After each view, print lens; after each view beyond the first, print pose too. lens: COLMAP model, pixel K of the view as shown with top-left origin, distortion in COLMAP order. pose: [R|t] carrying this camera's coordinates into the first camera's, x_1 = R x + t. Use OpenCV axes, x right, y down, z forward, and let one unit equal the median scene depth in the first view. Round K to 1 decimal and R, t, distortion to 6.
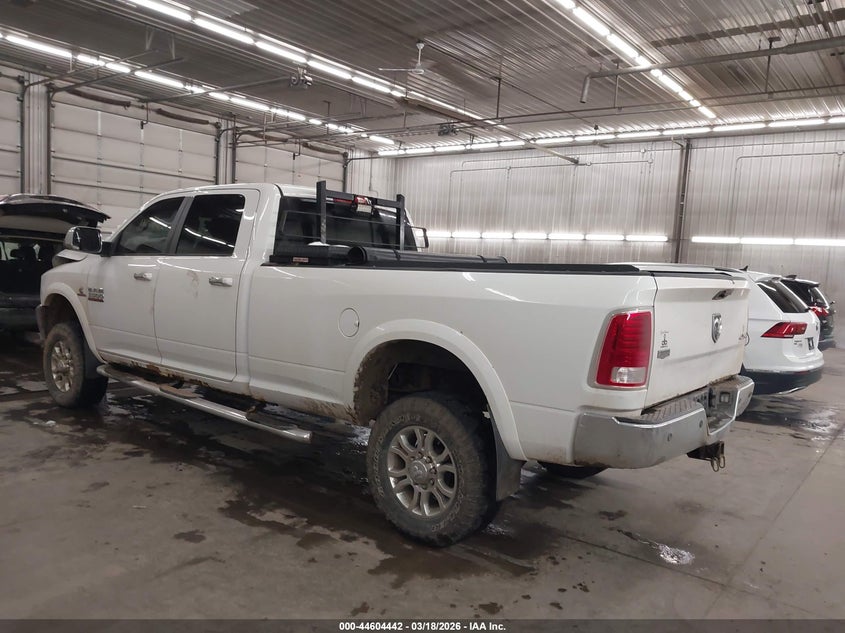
lens RADIAL K [[661.6, 0, 420.9], [0, 661.6, 333.1], [0, 0, 1]] dist [0.002373, -0.000181]
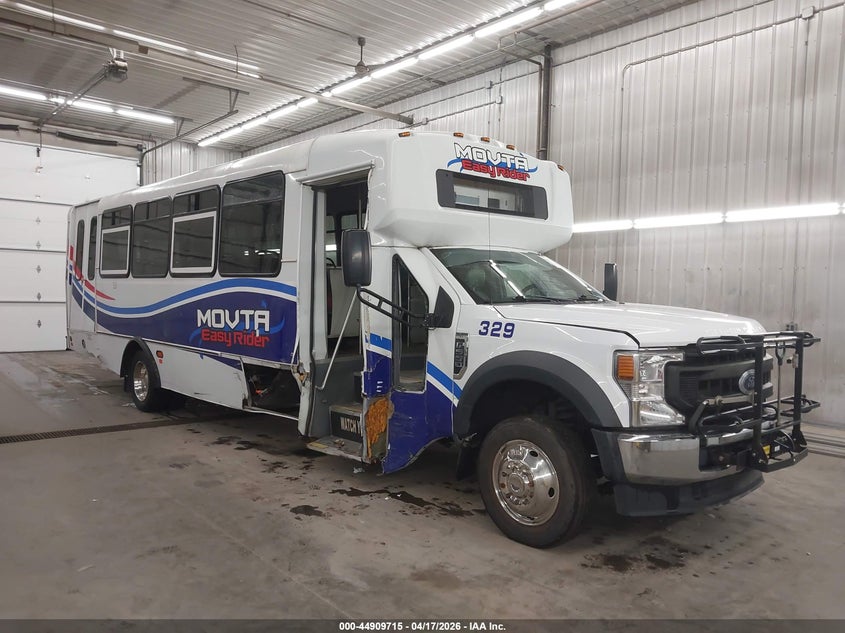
lens RADIAL K [[638.8, 0, 421.5], [0, 638.8, 340.2], [0, 0, 1]] dist [-0.072039, 0.055157]
pose [[0.978905, -0.013415, -0.203876, 0.477473], [0.003235, 0.998735, -0.050185, -0.030303], [0.204291, 0.048467, 0.977710, 0.561633]]
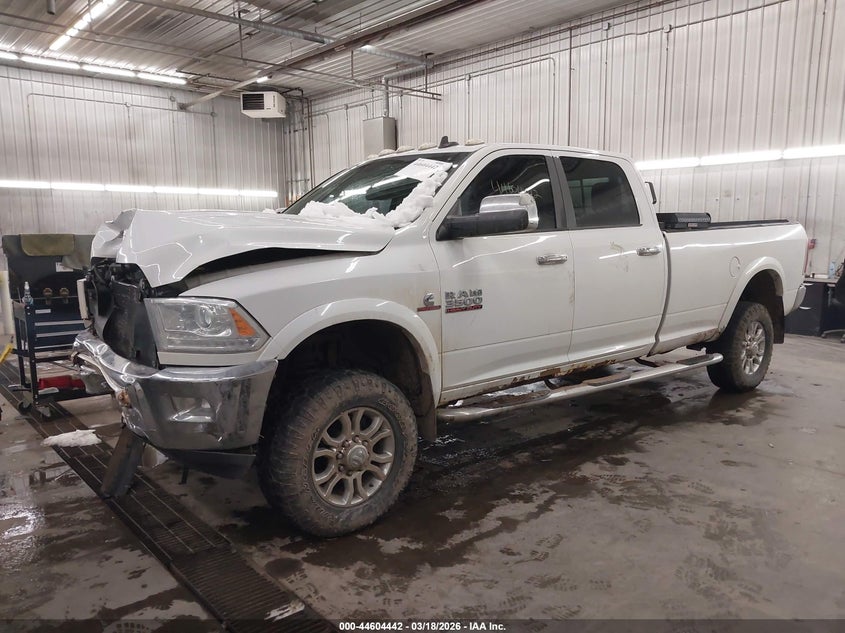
lens RADIAL K [[661.6, 0, 420.9], [0, 661.6, 333.1], [0, 0, 1]] dist [0.002373, -0.000181]
pose [[0.198183, -0.207127, 0.958030, -0.409376], [0.116916, 0.975434, 0.186704, -0.055457], [-0.973167, 0.075008, 0.217531, 0.335388]]
